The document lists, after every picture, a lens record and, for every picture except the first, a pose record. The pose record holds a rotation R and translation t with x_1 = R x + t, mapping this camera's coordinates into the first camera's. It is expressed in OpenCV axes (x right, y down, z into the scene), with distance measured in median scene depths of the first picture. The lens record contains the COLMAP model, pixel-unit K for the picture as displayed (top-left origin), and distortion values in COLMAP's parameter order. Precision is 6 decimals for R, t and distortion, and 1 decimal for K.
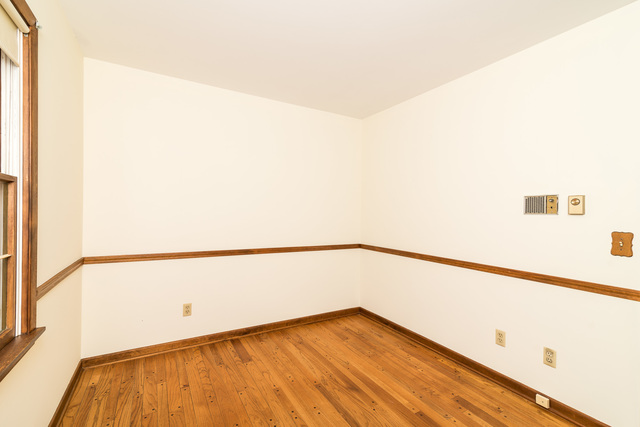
lens RADIAL K [[289.7, 0, 320.0], [0, 289.7, 213.0], [0, 0, 1]] dist [0.009771, 0.000535]
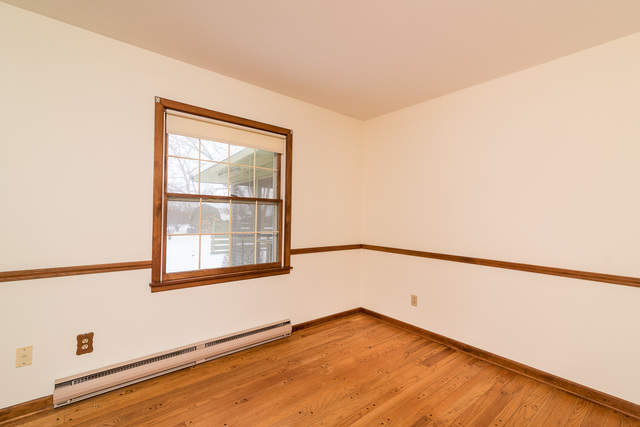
lens RADIAL K [[289.7, 0, 313.9], [0, 289.7, 212.9], [0, 0, 1]] dist [0.009771, 0.000535]
pose [[0.166427, -0.004440, -0.986044, 0.716682], [-0.018895, 0.999792, -0.007691, 0.002337], [0.985873, 0.019911, 0.166309, 0.472806]]
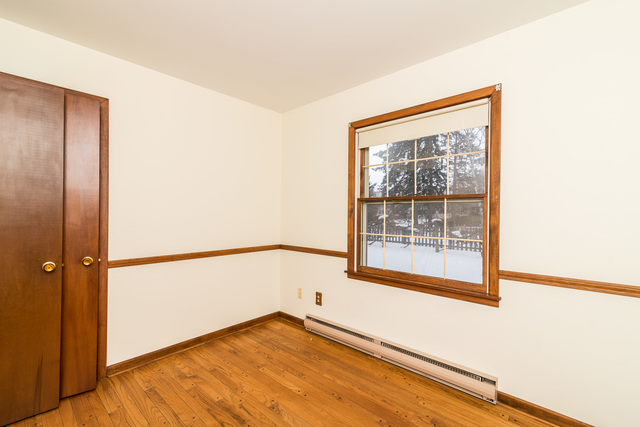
lens RADIAL K [[289.7, 0, 320.4], [0, 289.7, 213.2], [0, 0, 1]] dist [0.009771, 0.000535]
pose [[-0.952166, -0.008917, -0.305451, 0.181115], [-0.009160, 0.999958, -0.000641, -0.000600], [0.305444, 0.002188, -0.952207, 1.203941]]
